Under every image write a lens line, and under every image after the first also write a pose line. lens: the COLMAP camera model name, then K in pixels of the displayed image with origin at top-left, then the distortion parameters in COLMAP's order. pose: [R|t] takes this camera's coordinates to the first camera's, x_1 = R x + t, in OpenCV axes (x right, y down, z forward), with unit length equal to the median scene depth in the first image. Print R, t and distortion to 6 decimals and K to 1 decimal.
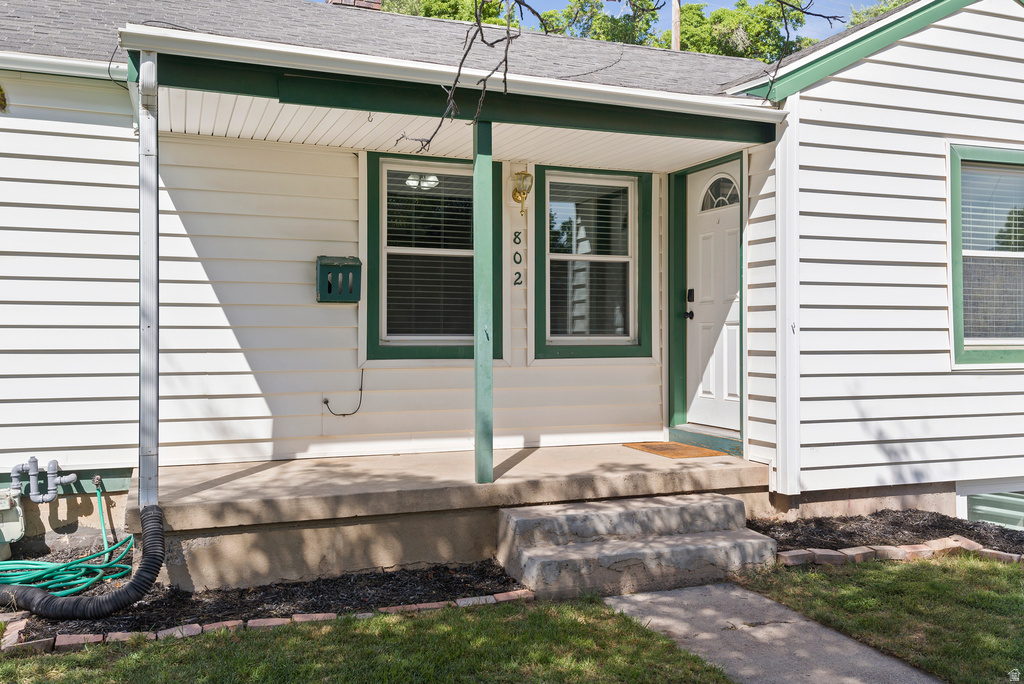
lens RADIAL K [[923.8, 0, 508.3], [0, 923.8, 316.8], [0, 0, 1]] dist [0.031658, -0.016551]
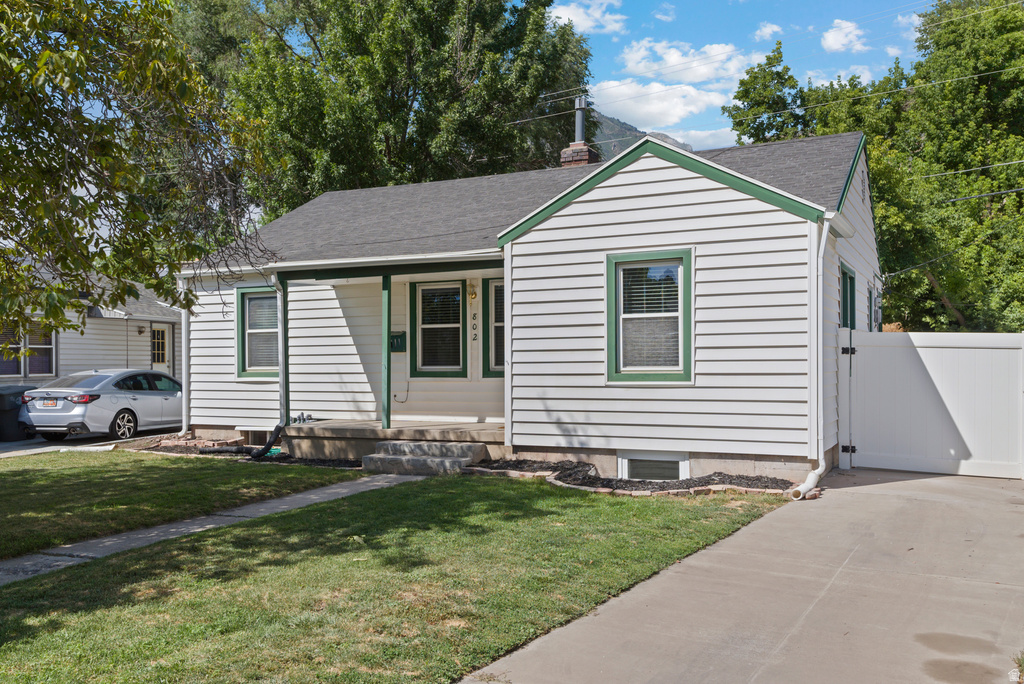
lens RADIAL K [[923.8, 0, 514.0], [0, 923.8, 345.8], [0, 0, 1]] dist [0.031658, -0.016551]
pose [[0.666510, -0.019933, -0.745229, 1.697697], [0.026704, 0.999639, -0.002855, -0.016050], [0.745018, -0.017998, 0.666802, -0.286848]]
